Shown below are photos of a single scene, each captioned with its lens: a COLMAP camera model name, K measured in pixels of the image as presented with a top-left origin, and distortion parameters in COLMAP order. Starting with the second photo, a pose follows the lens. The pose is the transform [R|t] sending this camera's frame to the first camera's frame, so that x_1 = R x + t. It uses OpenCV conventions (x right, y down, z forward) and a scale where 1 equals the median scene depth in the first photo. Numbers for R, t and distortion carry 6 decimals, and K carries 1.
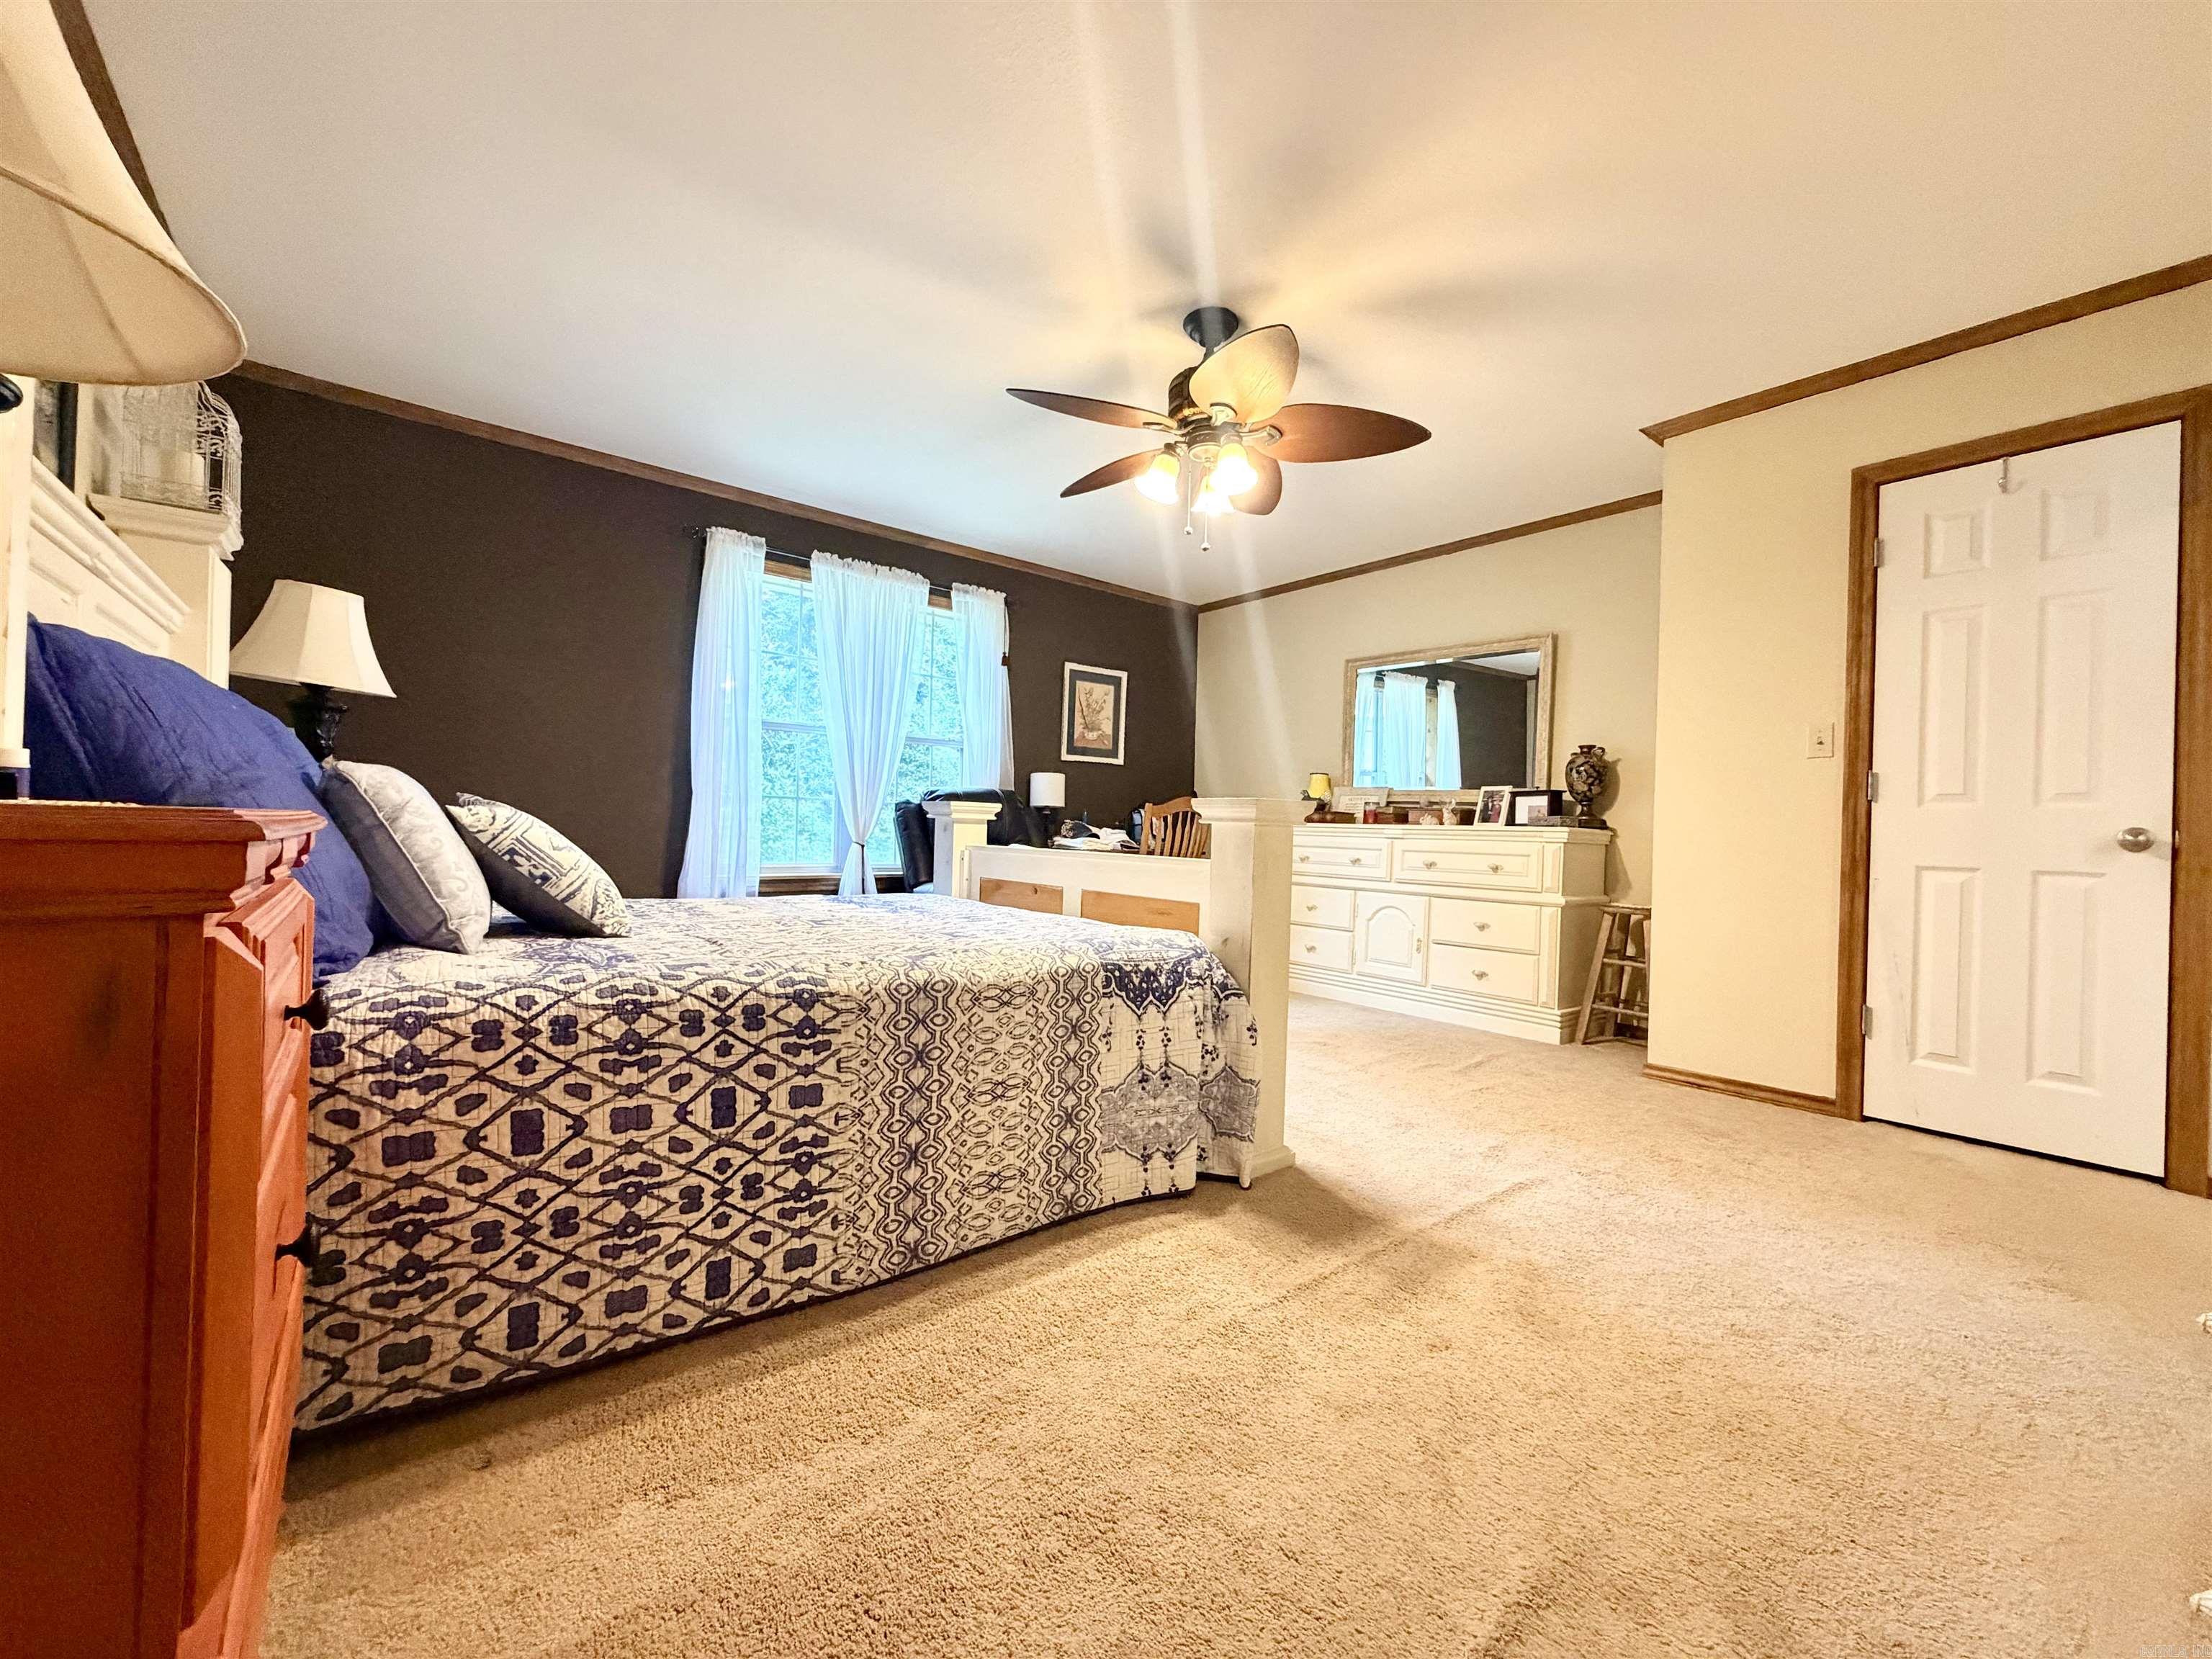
lens RADIAL K [[882.4, 0, 1099.4], [0, 882.4, 825.9], [0, 0, 1]] dist [0.000442, 0.000123]
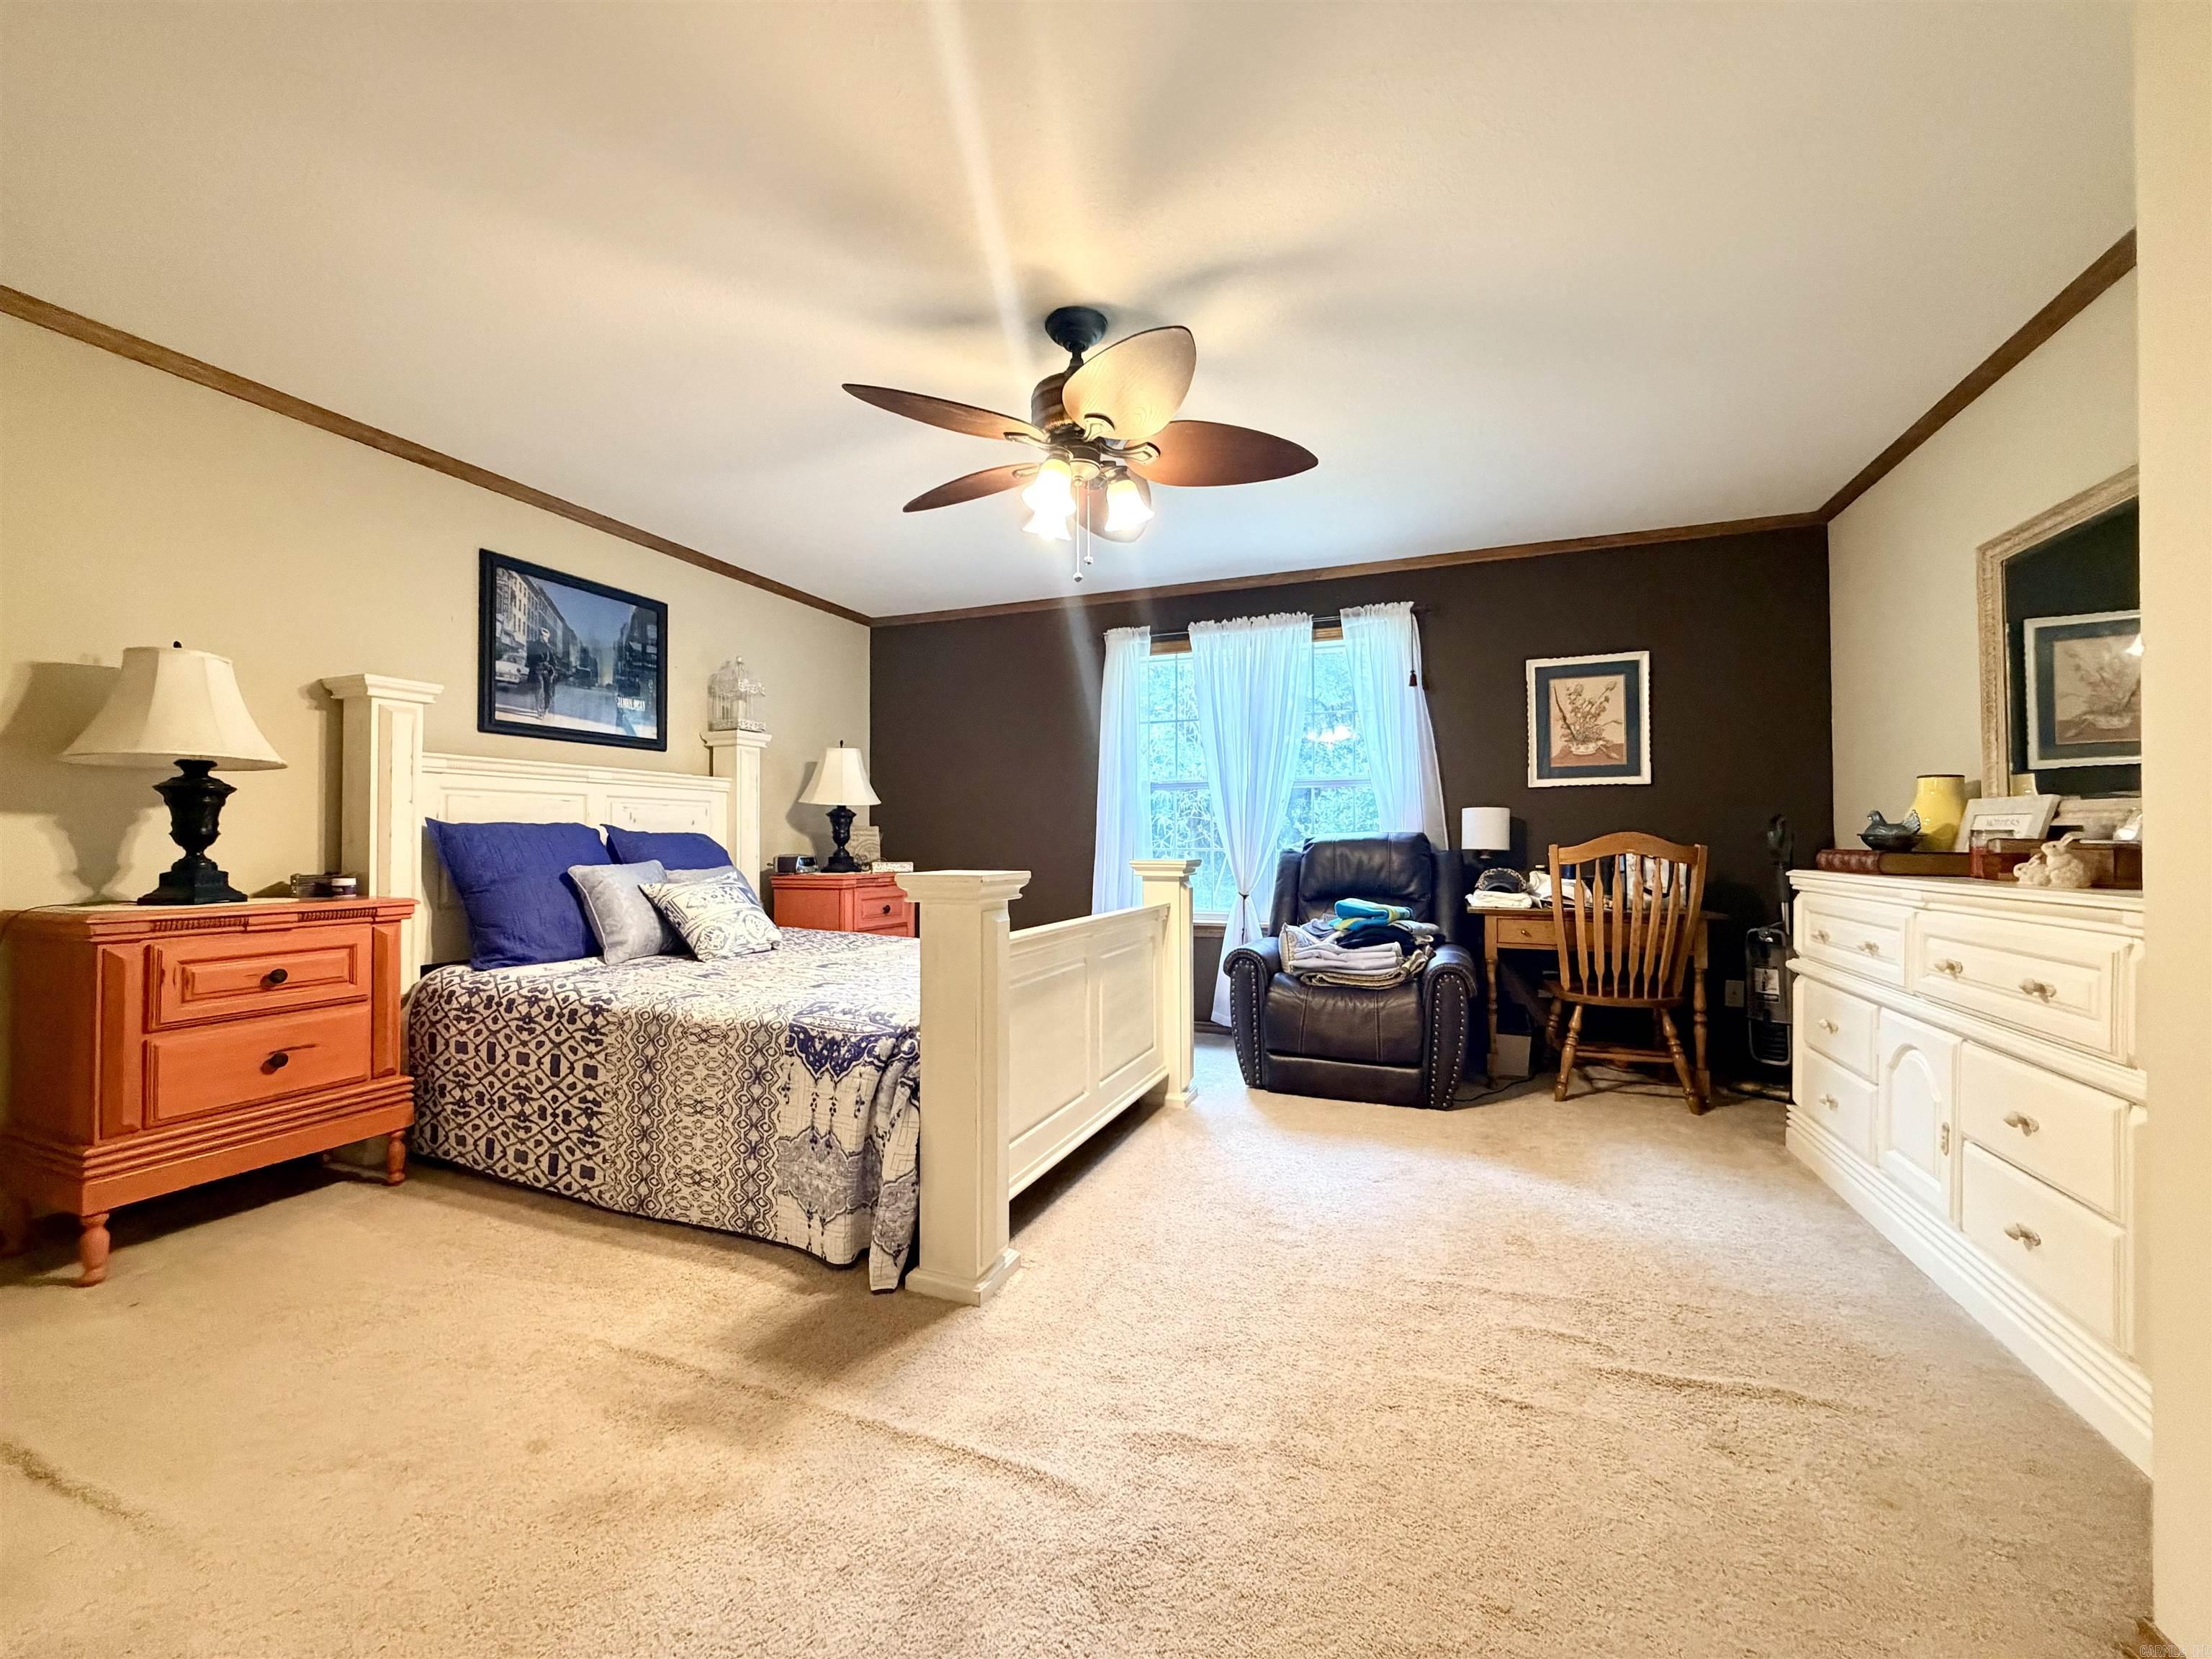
lens RADIAL K [[882.4, 0, 1099.4], [0, 882.4, 825.9], [0, 0, 1]] dist [0.000442, 0.000123]
pose [[0.489950, -0.043512, -0.870664, 1.355953], [0.018090, 0.999046, -0.039748, -0.051745], [0.871563, 0.003724, 0.490270, 0.901444]]
